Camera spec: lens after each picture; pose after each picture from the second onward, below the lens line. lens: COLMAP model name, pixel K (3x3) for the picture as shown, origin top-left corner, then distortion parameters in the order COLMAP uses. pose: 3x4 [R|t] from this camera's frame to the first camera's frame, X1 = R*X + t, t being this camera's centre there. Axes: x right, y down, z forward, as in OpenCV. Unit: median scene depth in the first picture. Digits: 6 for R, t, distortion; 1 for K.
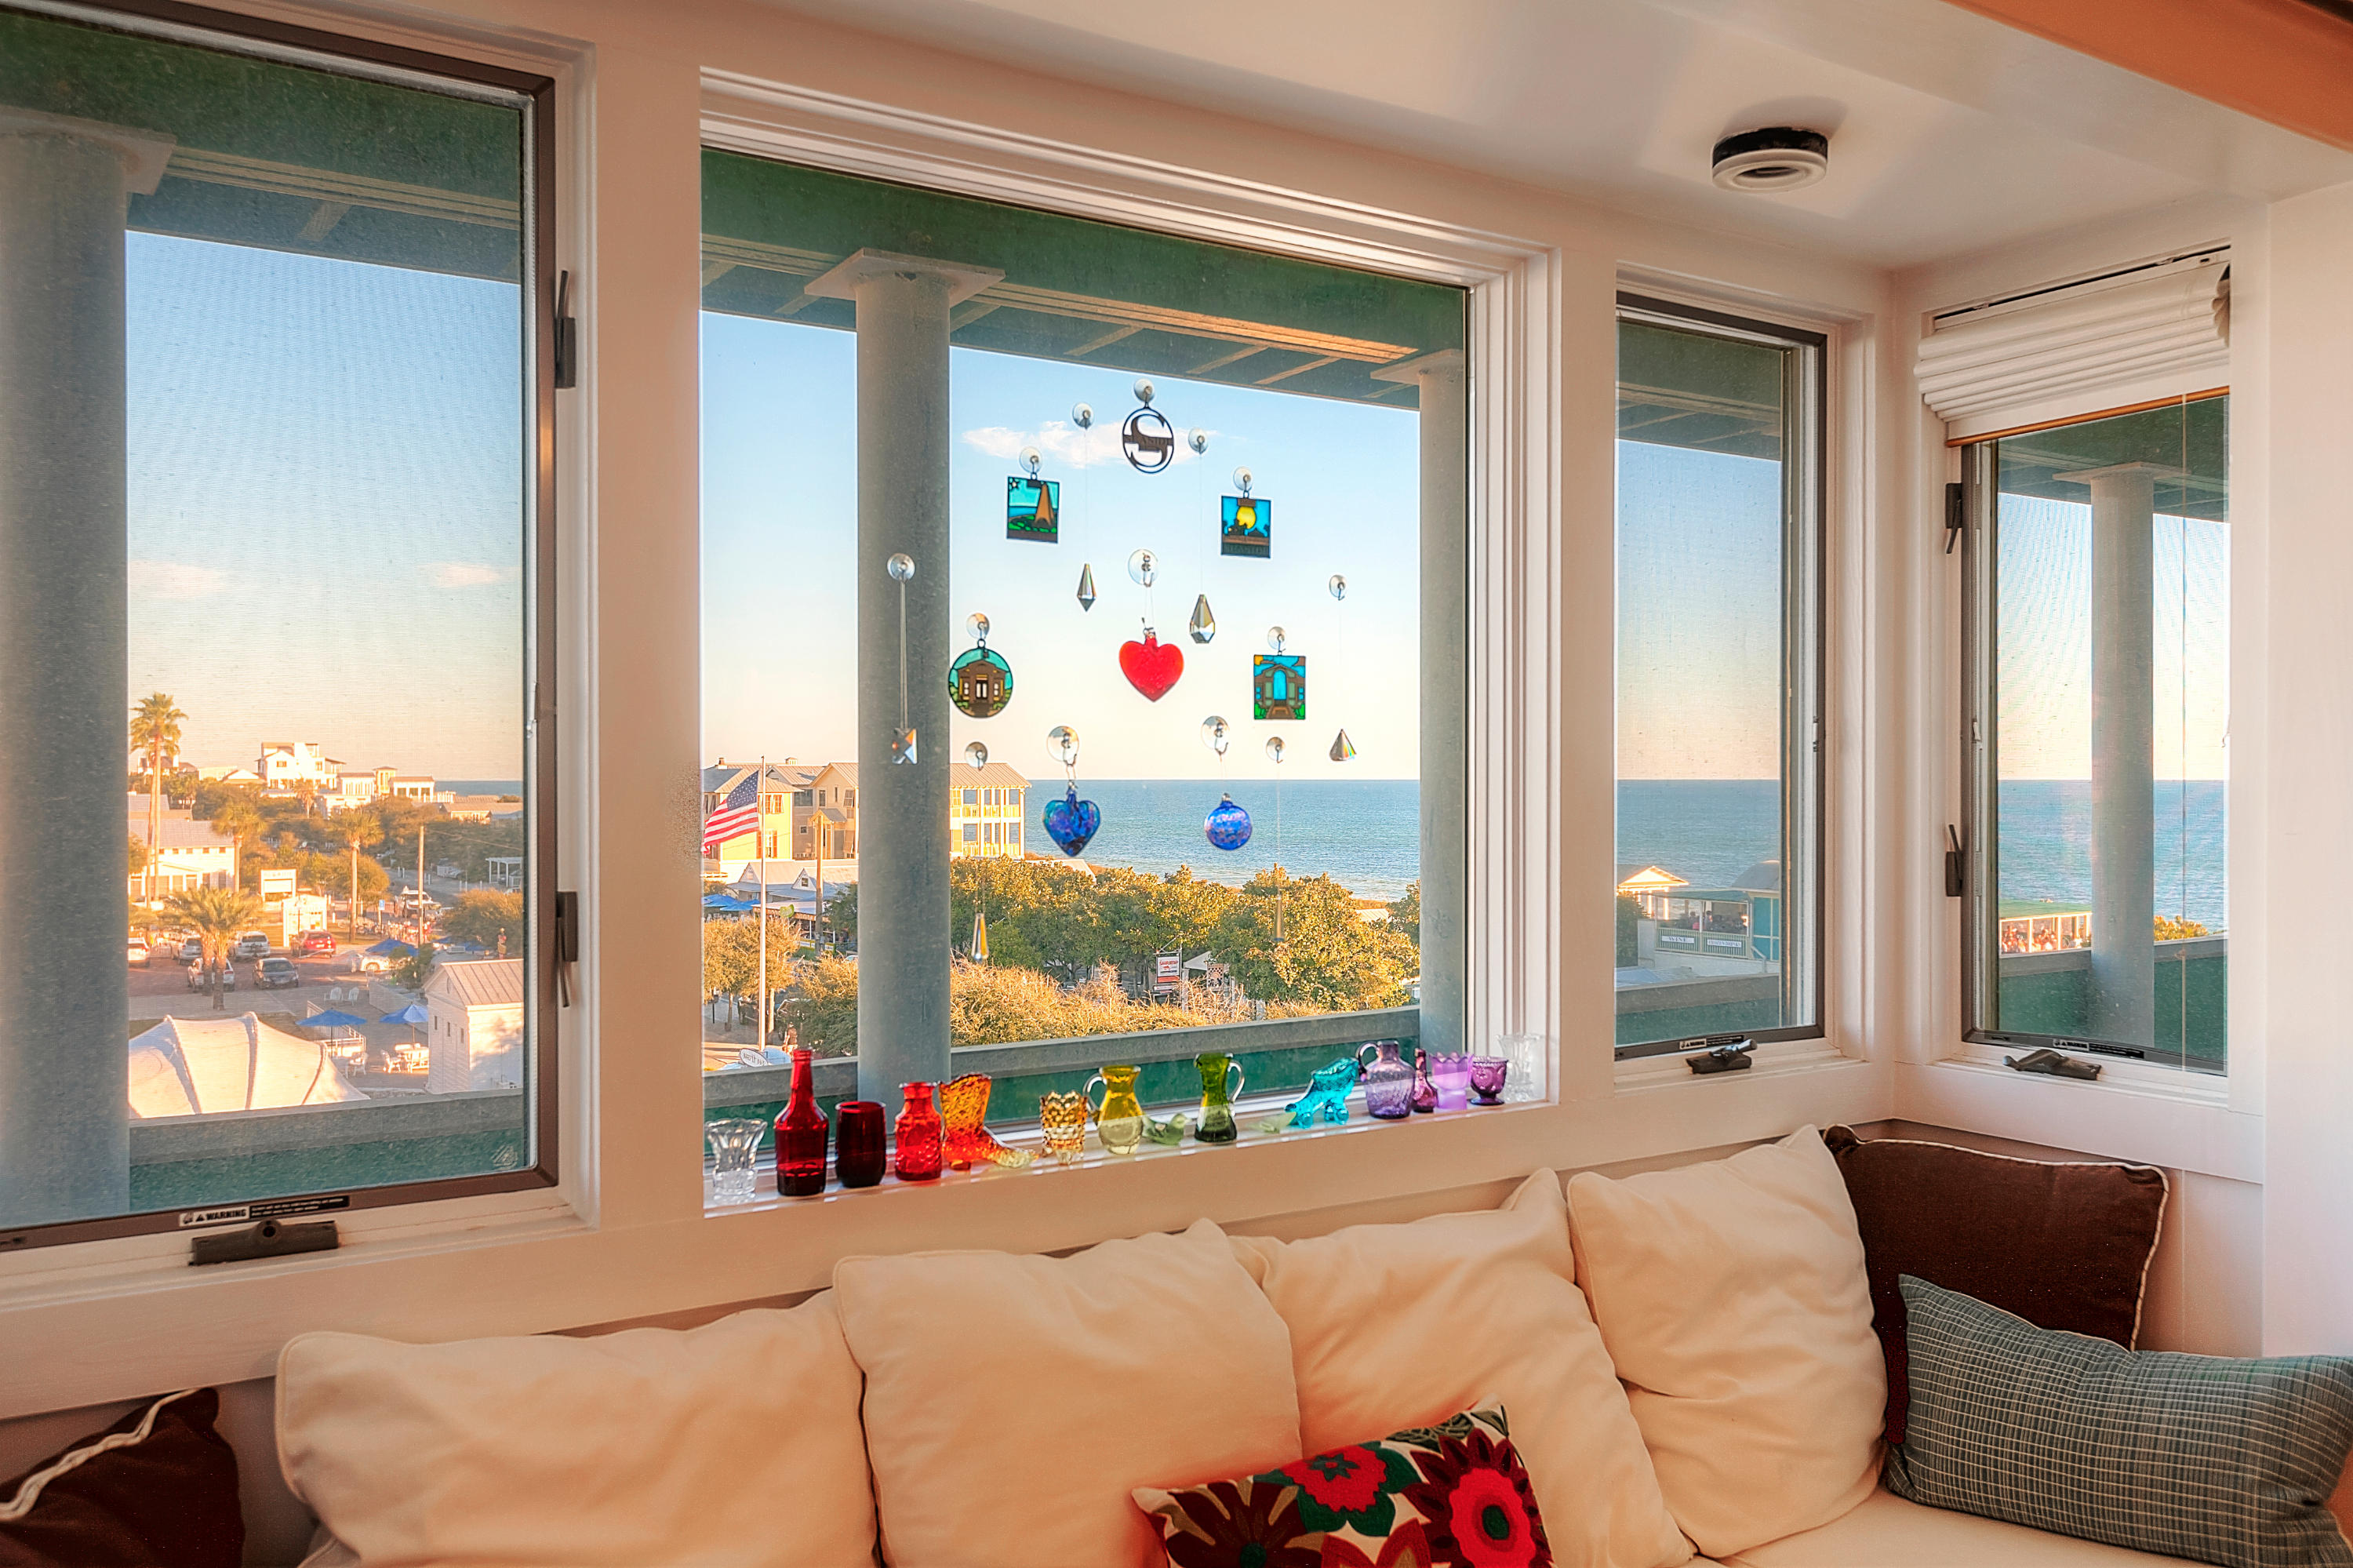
lens RADIAL K [[1819.0, 0, 1183.7], [0, 1819.0, 775.7], [0, 0, 1]] dist [0.011339, 0.001671]
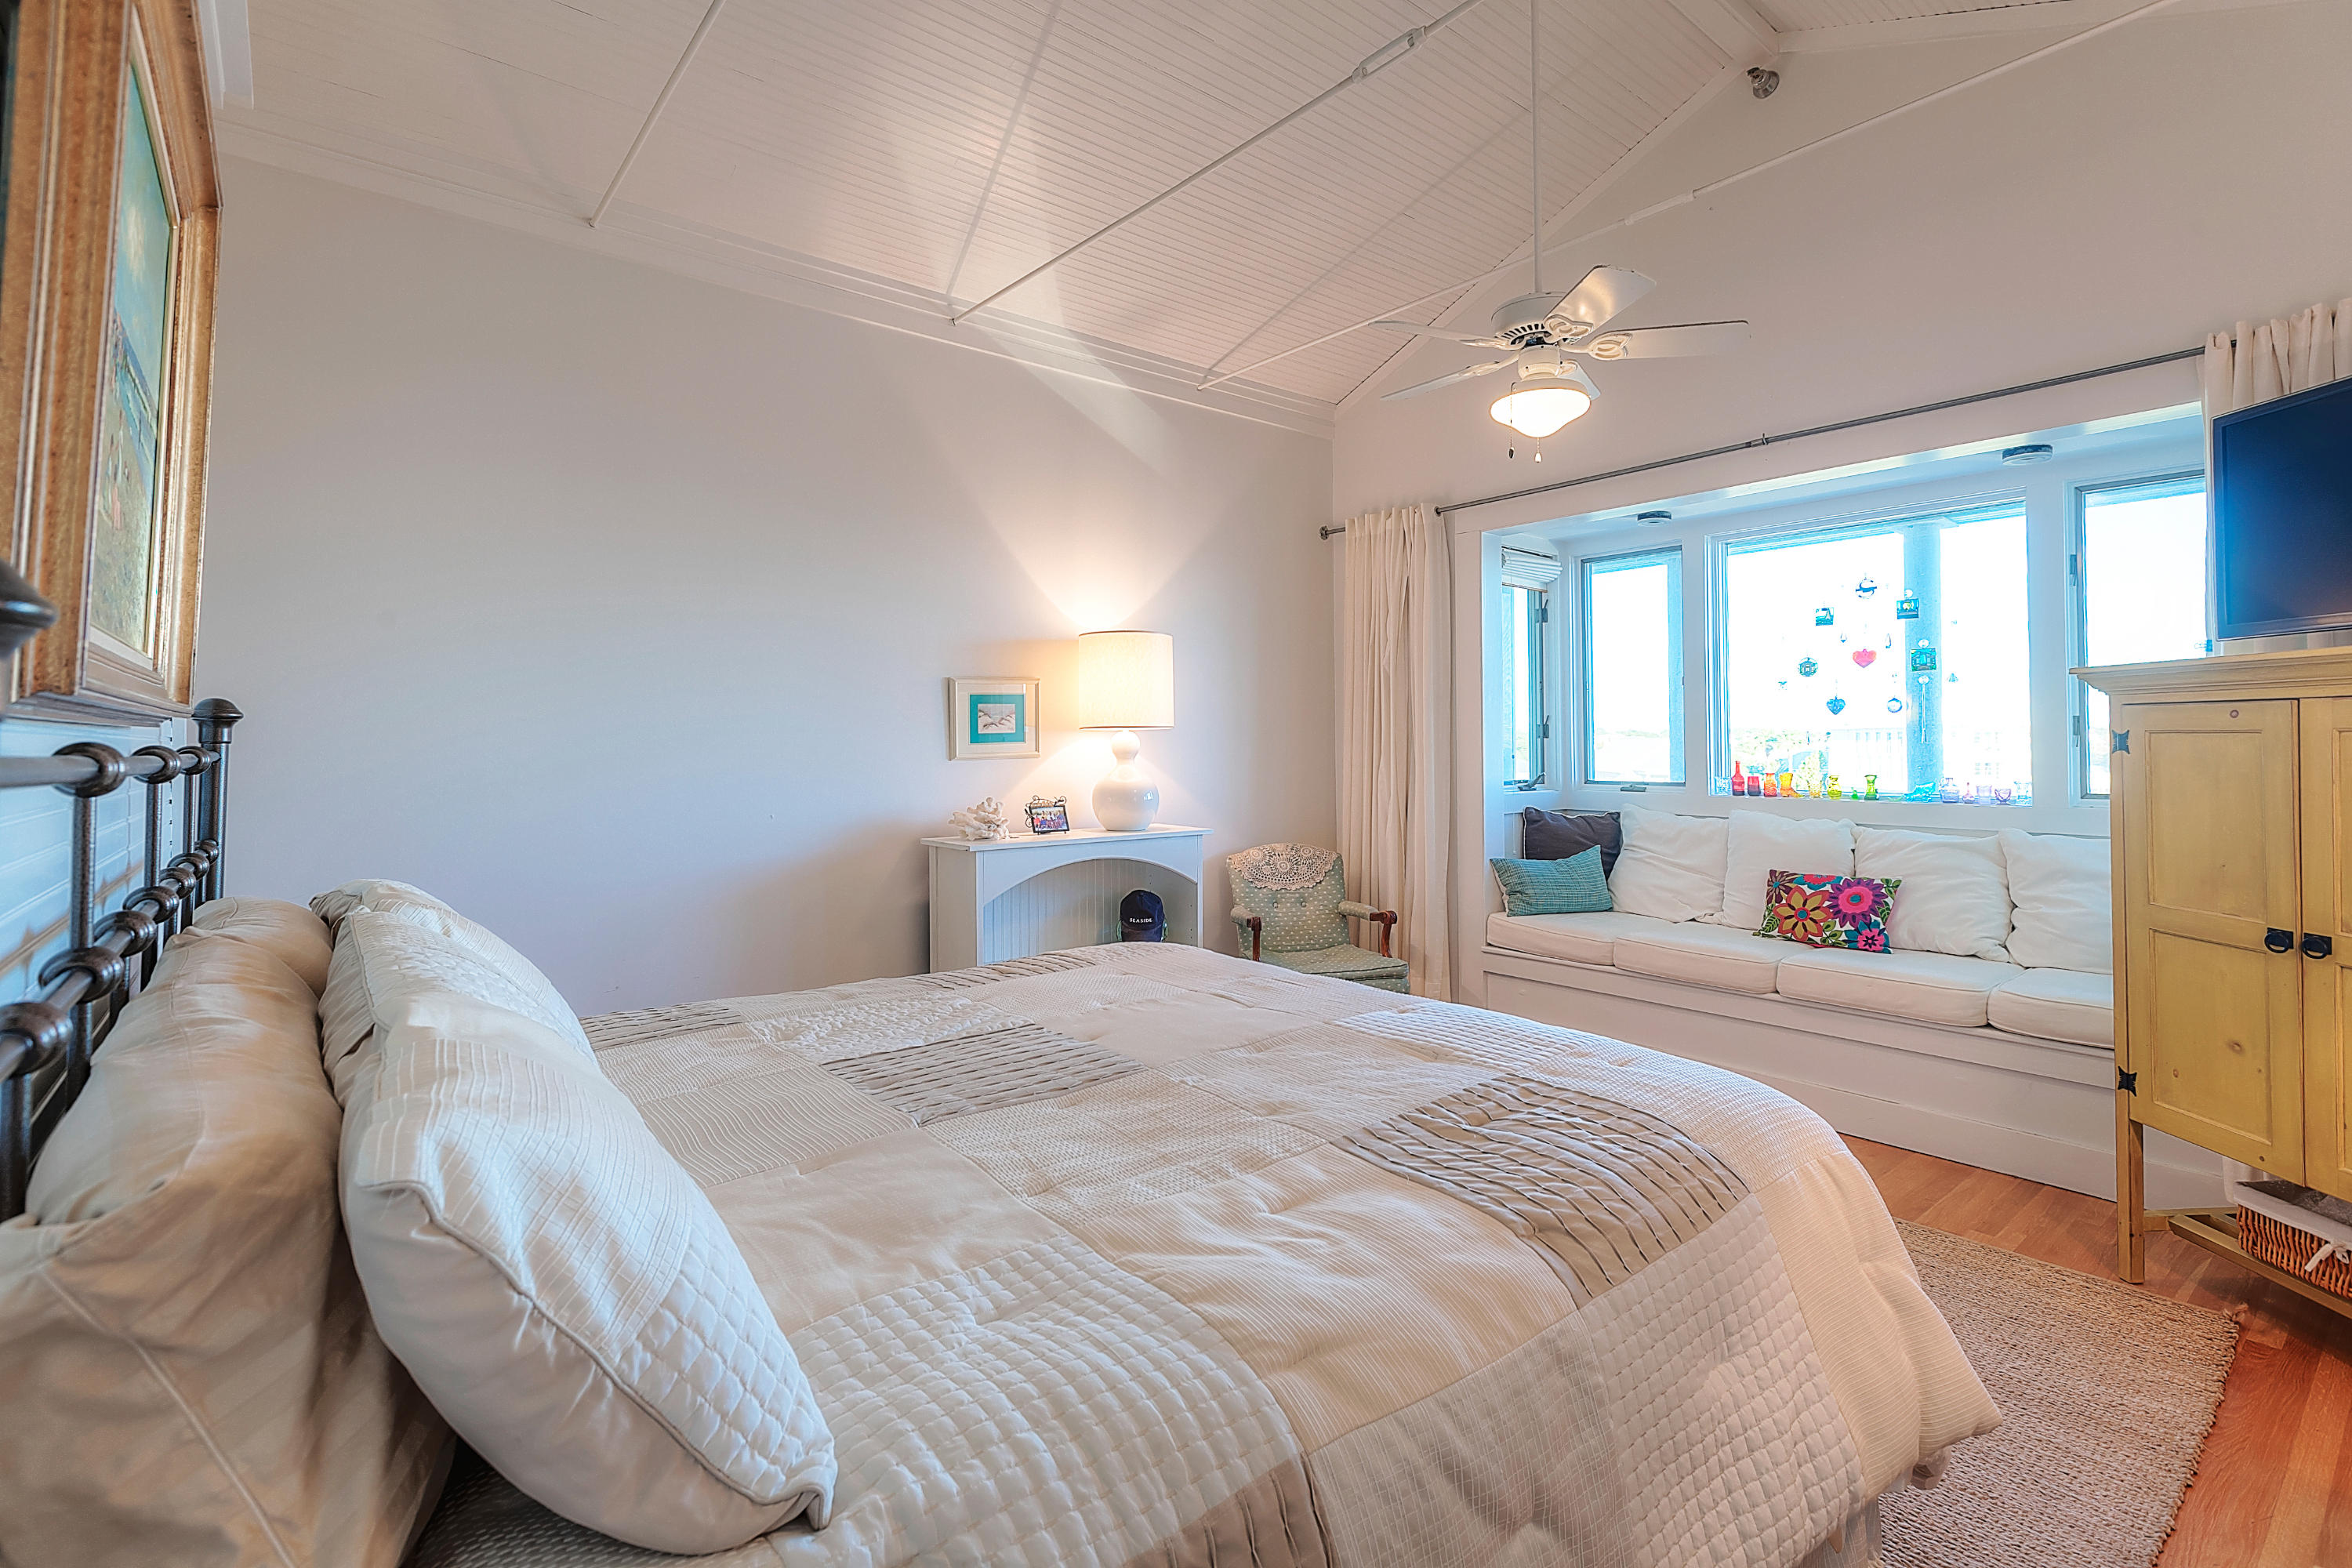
lens RADIAL K [[1061.0, 0, 1215.1], [0, 1061.0, 732.8], [0, 0, 1]] dist [0.000874, 0.000179]
pose [[0.125438, -0.006784, -0.992078, 1.645281], [0.001527, 0.999977, -0.006645, 0.081875], [0.992100, -0.000682, 0.125446, -0.387794]]
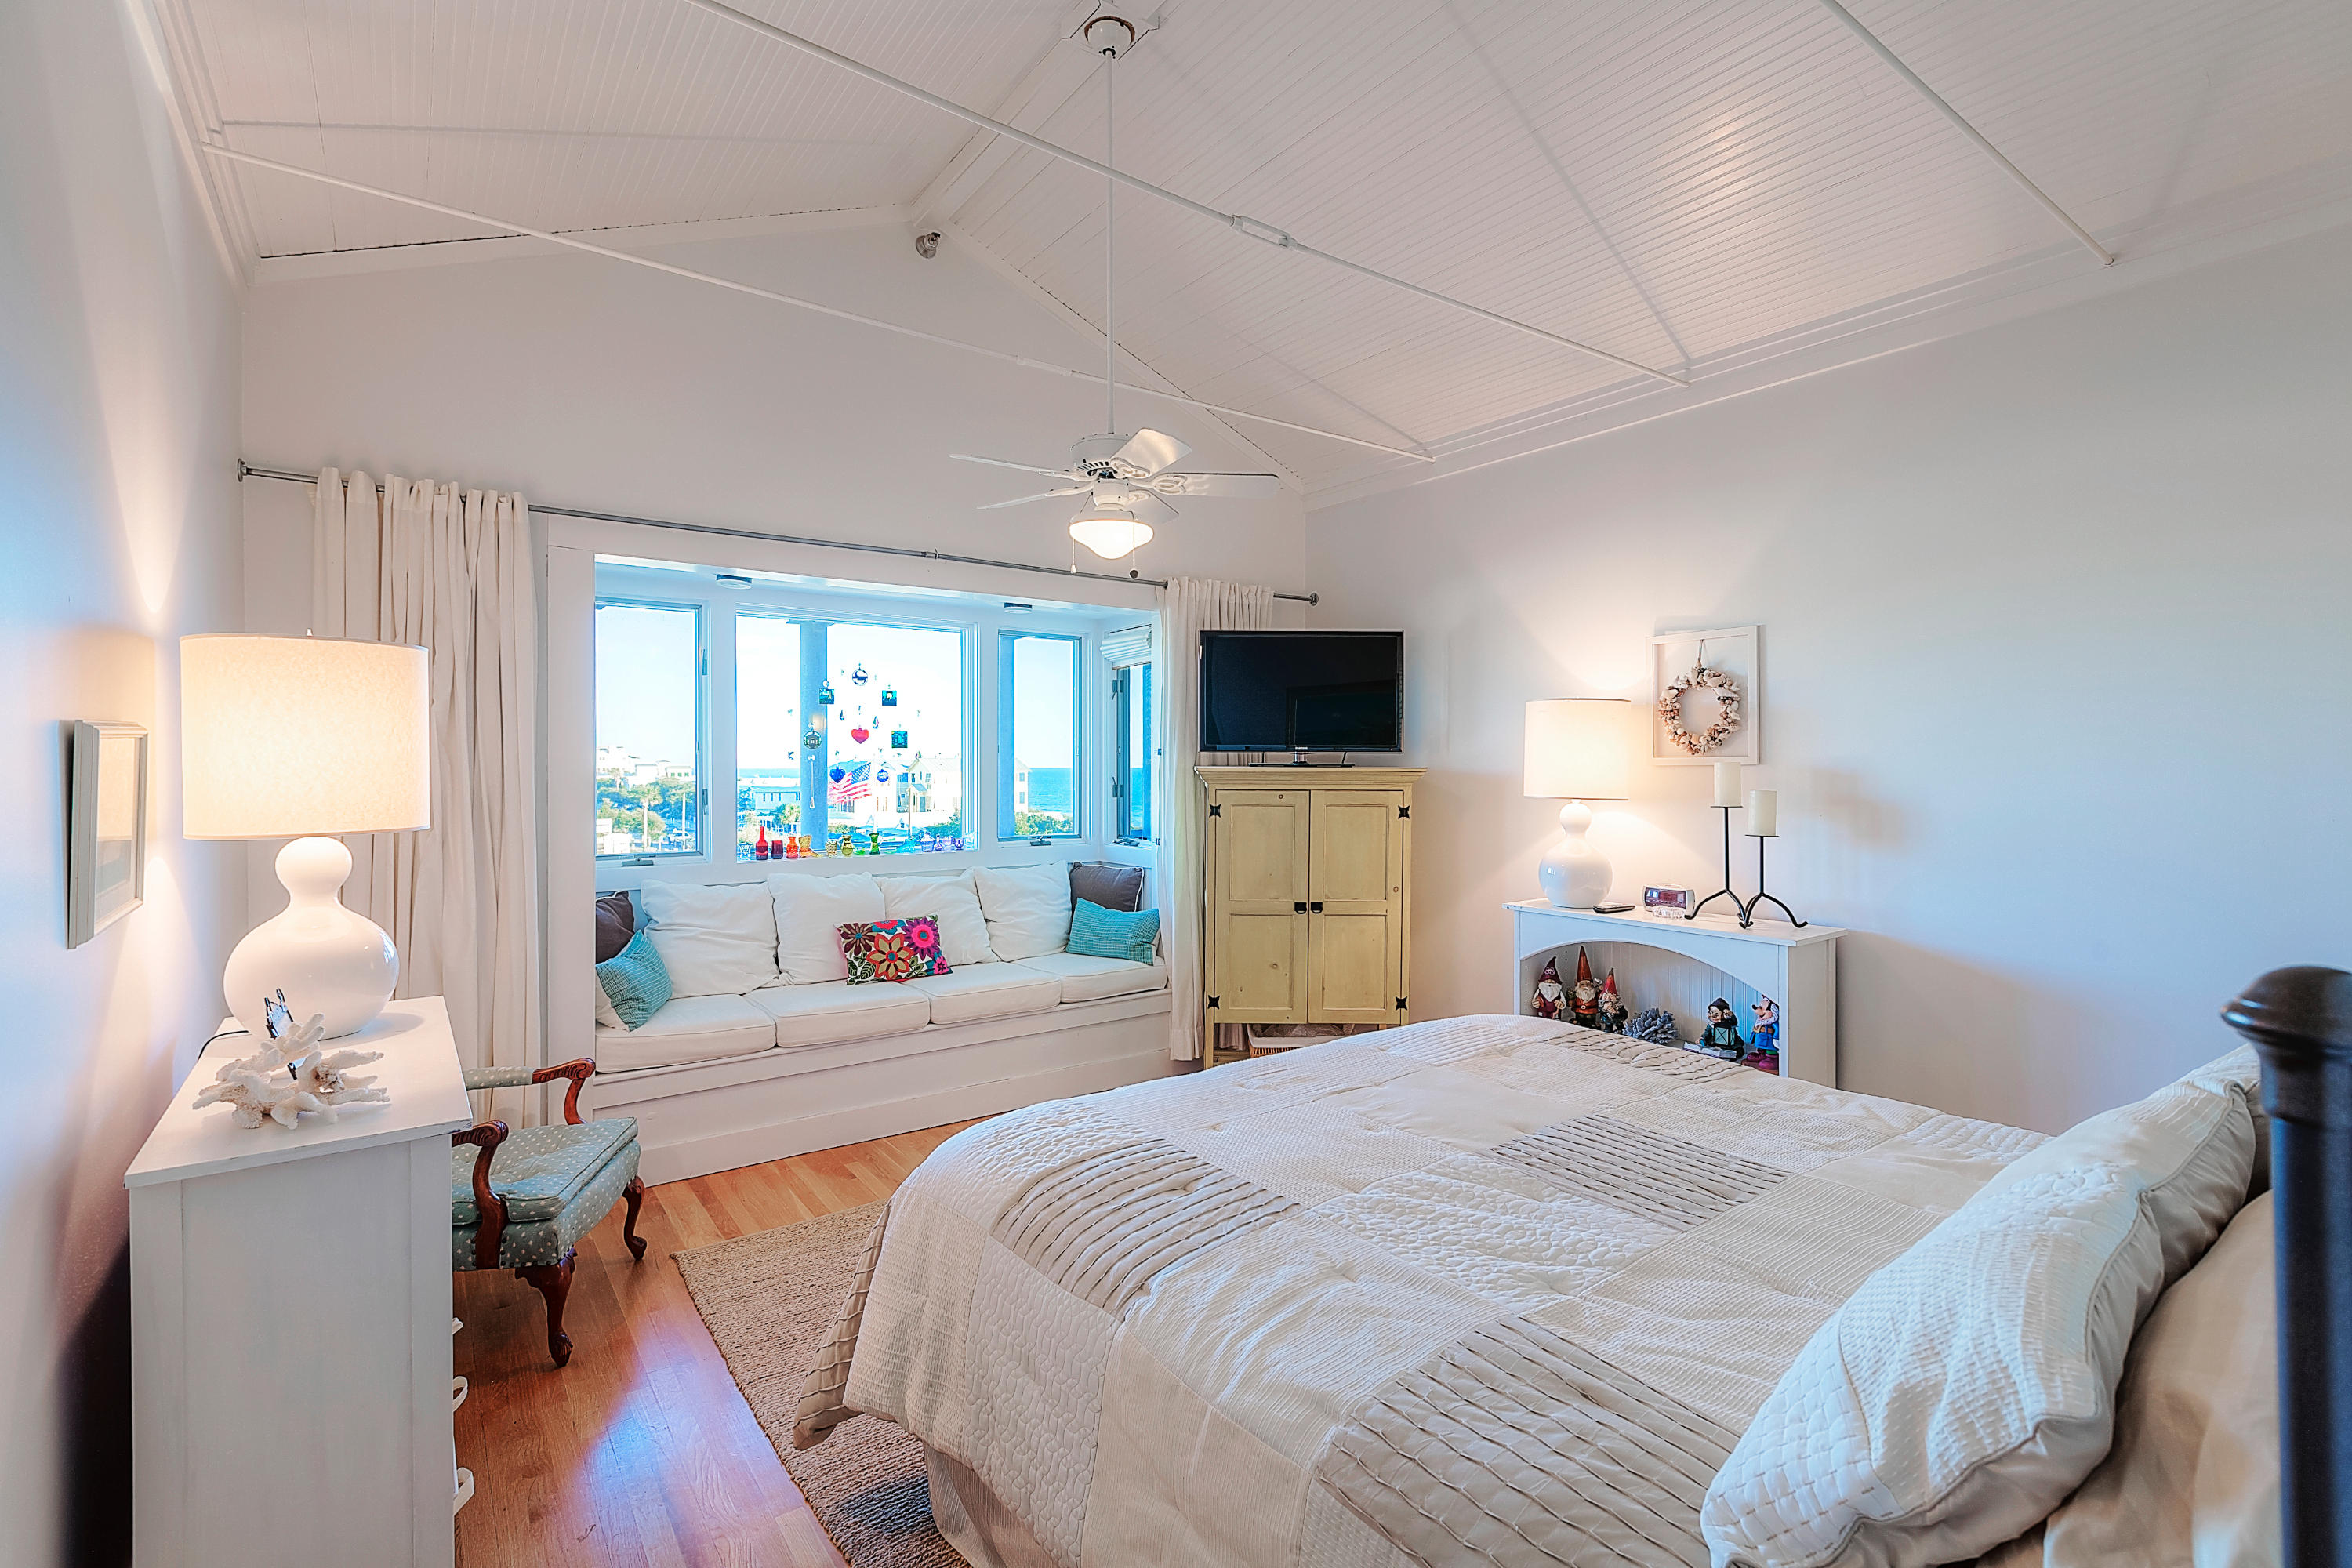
lens RADIAL K [[1061.0, 0, 1163.2], [0, 1061.0, 775.1], [0, 0, 1]] dist [0.000874, 0.000179]
pose [[0.999617, 0.000345, 0.027667, 0.539911], [-0.000591, 0.999960, 0.008878, 0.005321], [-0.027663, -0.008891, 0.999578, -1.233872]]
